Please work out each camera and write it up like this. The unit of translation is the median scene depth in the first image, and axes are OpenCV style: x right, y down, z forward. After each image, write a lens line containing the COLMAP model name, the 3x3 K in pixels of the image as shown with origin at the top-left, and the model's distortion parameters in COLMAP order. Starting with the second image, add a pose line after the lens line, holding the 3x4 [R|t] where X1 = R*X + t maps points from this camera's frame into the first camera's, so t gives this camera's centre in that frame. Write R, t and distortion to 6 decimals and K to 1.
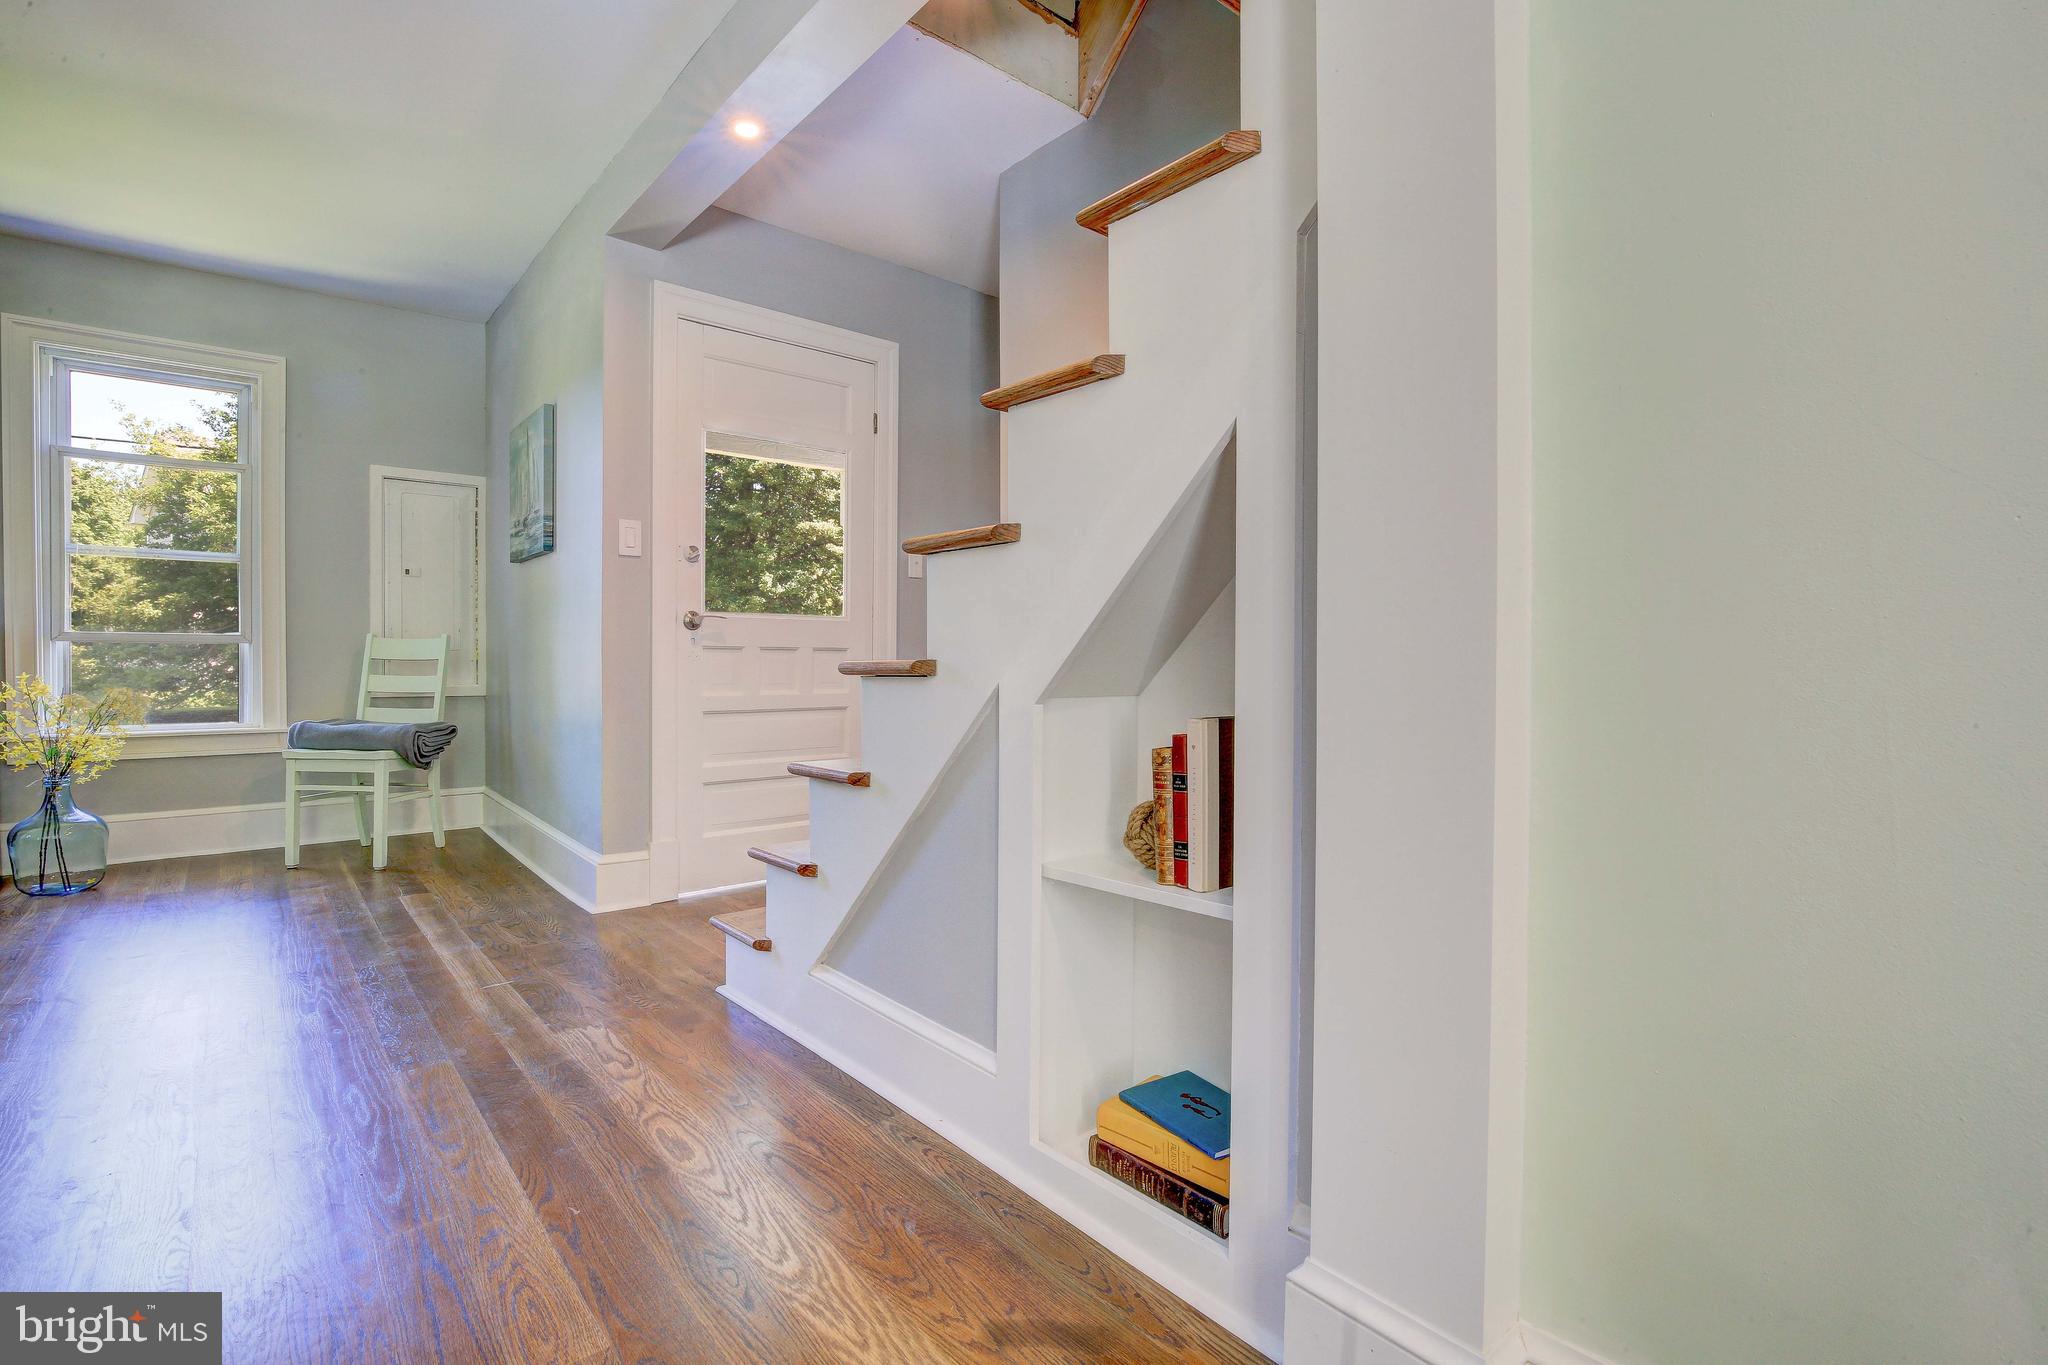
lens RADIAL K [[939.7, 0, 1030.0], [0, 939.7, 660.2], [0, 0, 1]] dist [-0.034585, 0.004598]
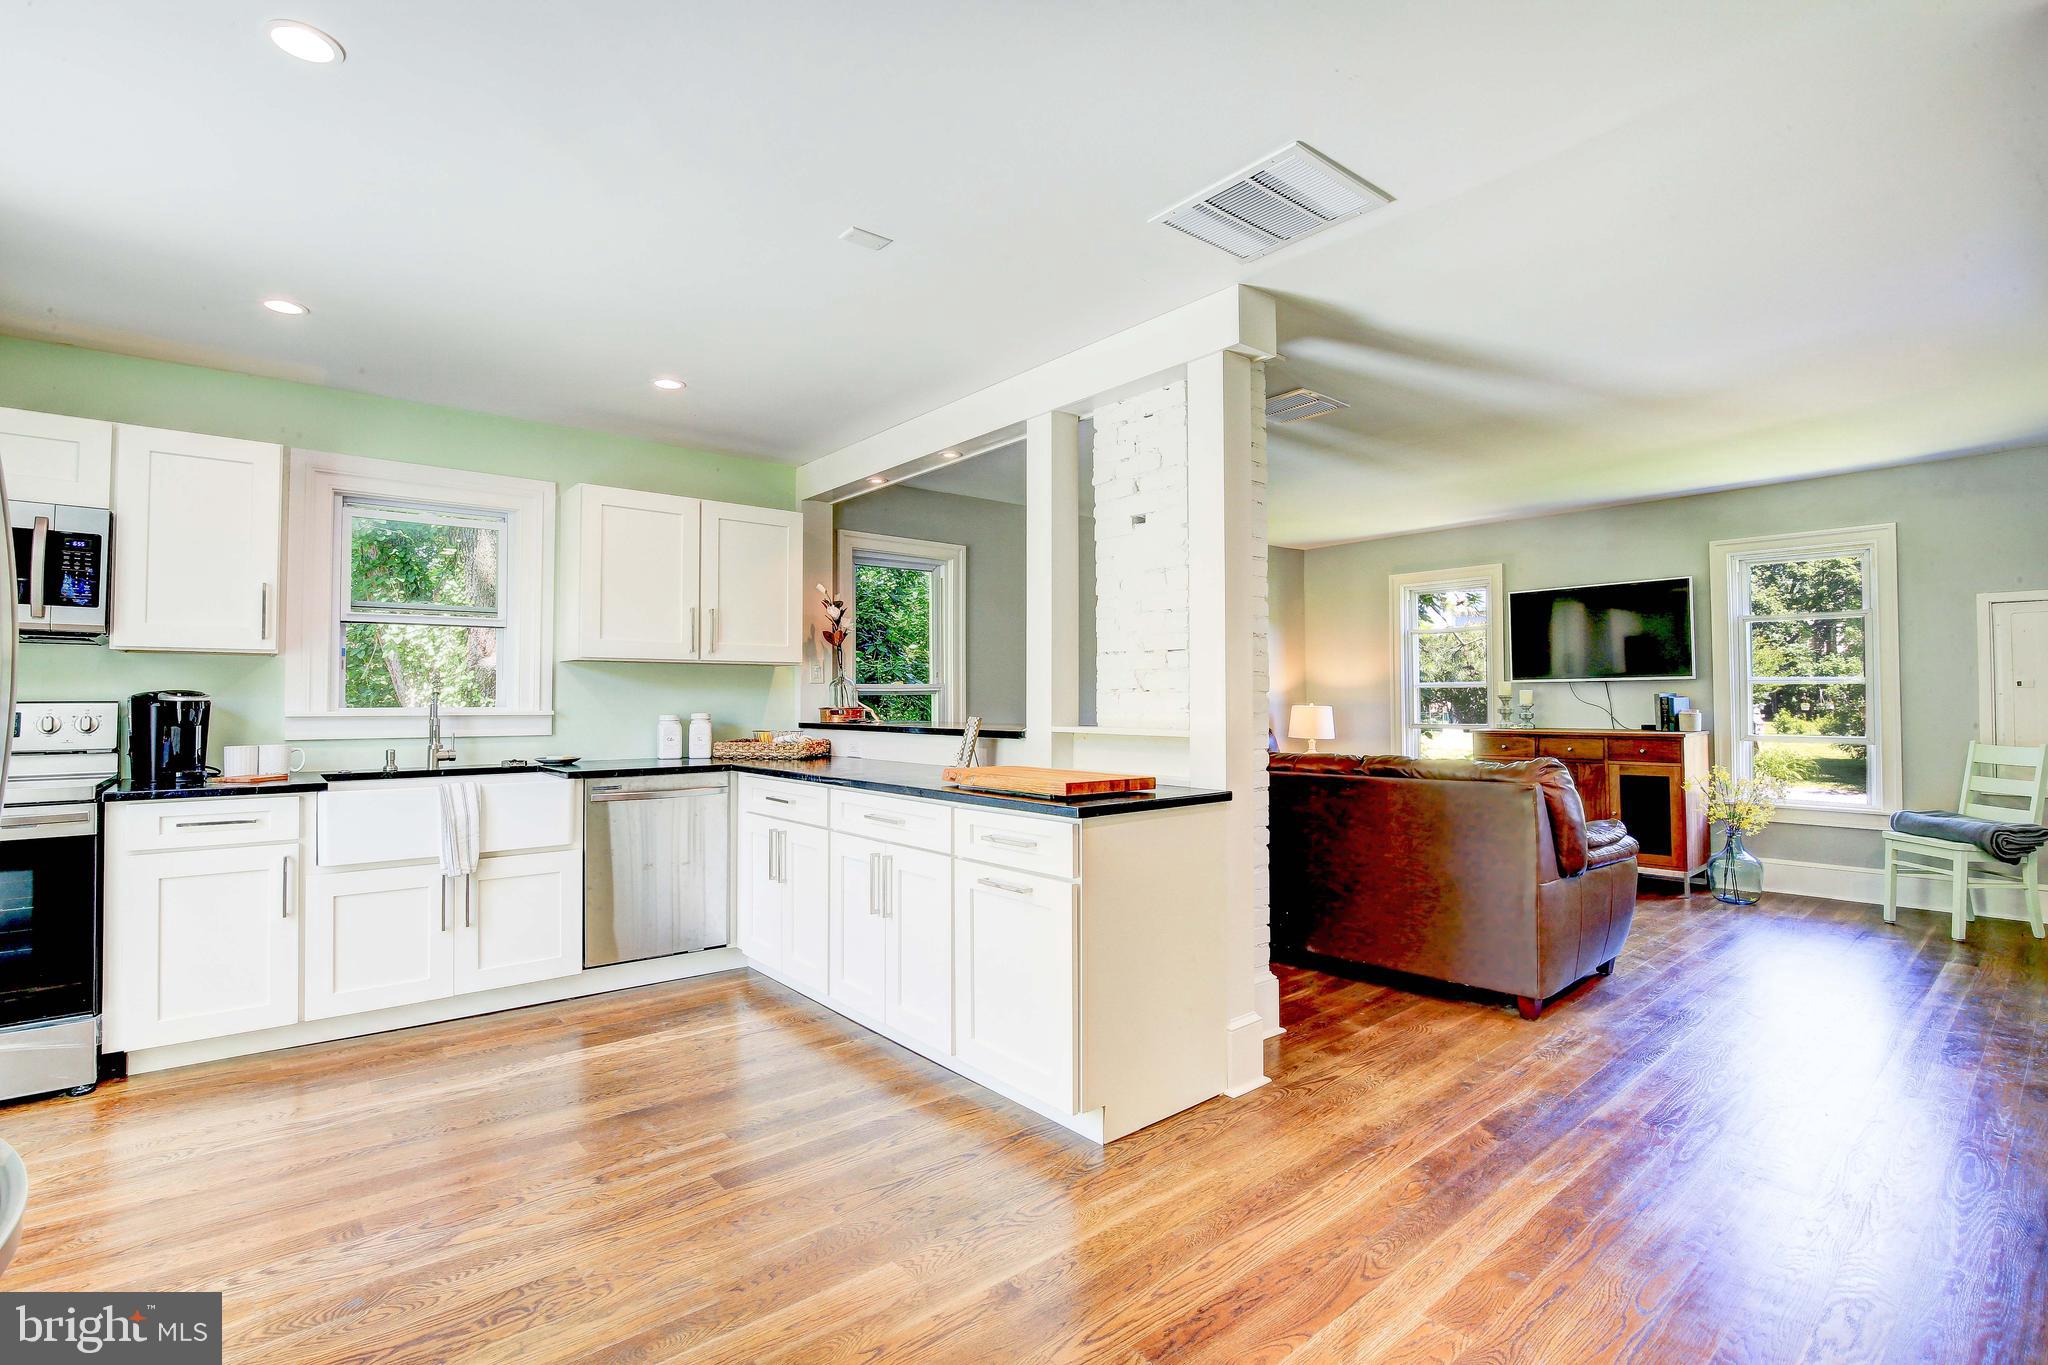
lens RADIAL K [[939.7, 0, 992.1], [0, 939.7, 713.6], [0, 0, 1]] dist [-0.034585, 0.004598]
pose [[-0.039836, 0.013112, -0.999120, 0.528063], [0.002585, 0.999912, 0.013020, -0.088695], [0.999203, -0.002064, -0.039867, -0.211630]]
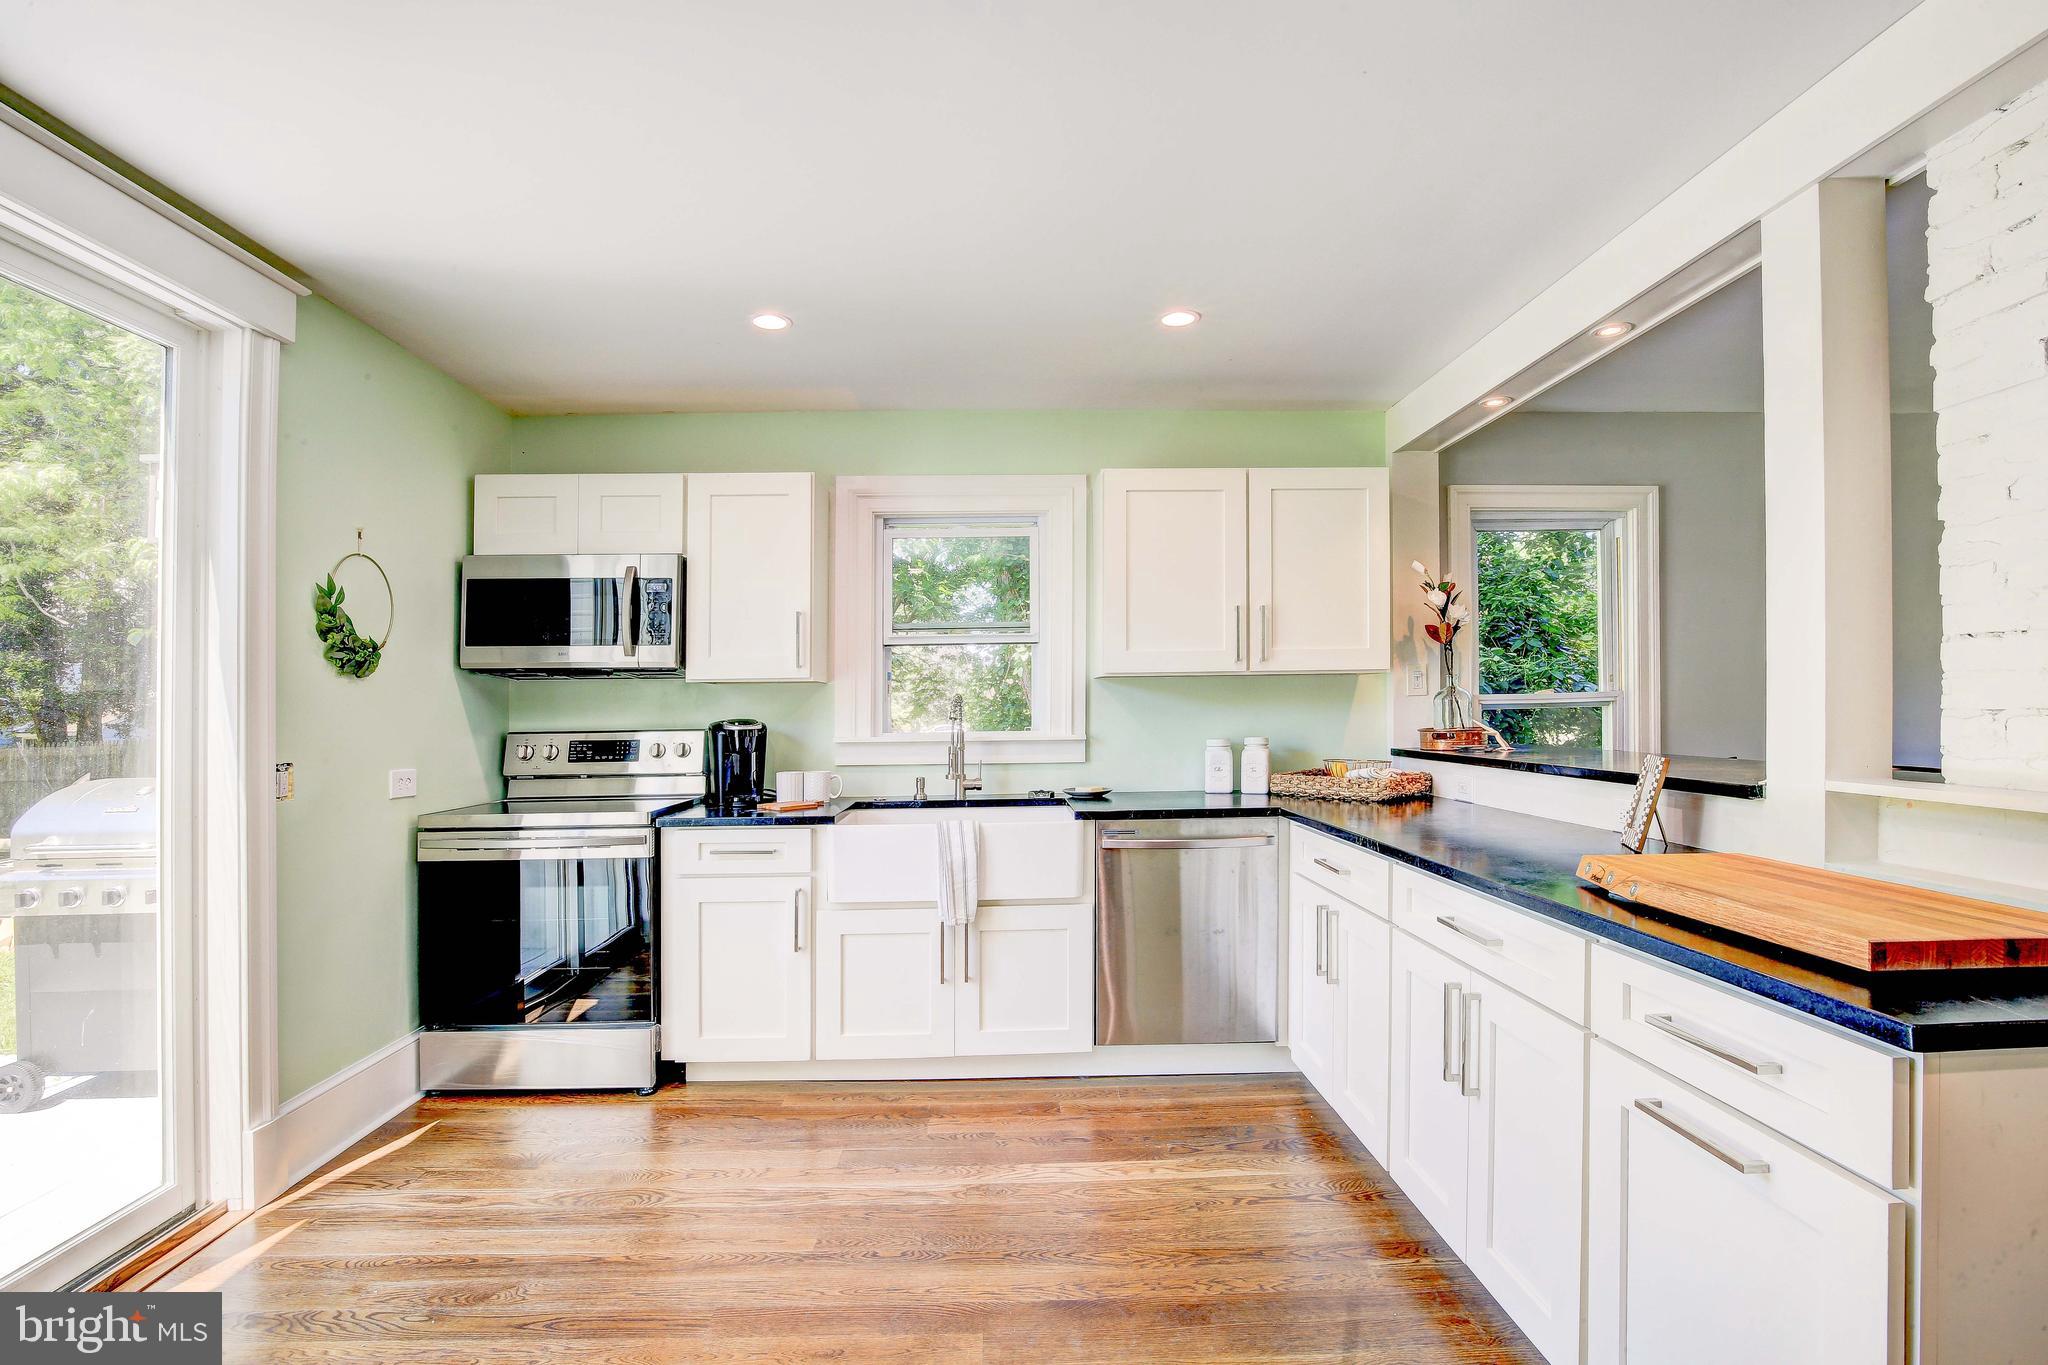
lens RADIAL K [[939.7, 0, 1009.2], [0, 939.7, 722.5], [0, 0, 1]] dist [-0.034585, 0.004598]
pose [[-0.644657, 0.019840, -0.764215, 0.243518], [0.014640, 0.999800, 0.013607, -0.106032], [0.764332, -0.002417, -0.644818, -0.207229]]
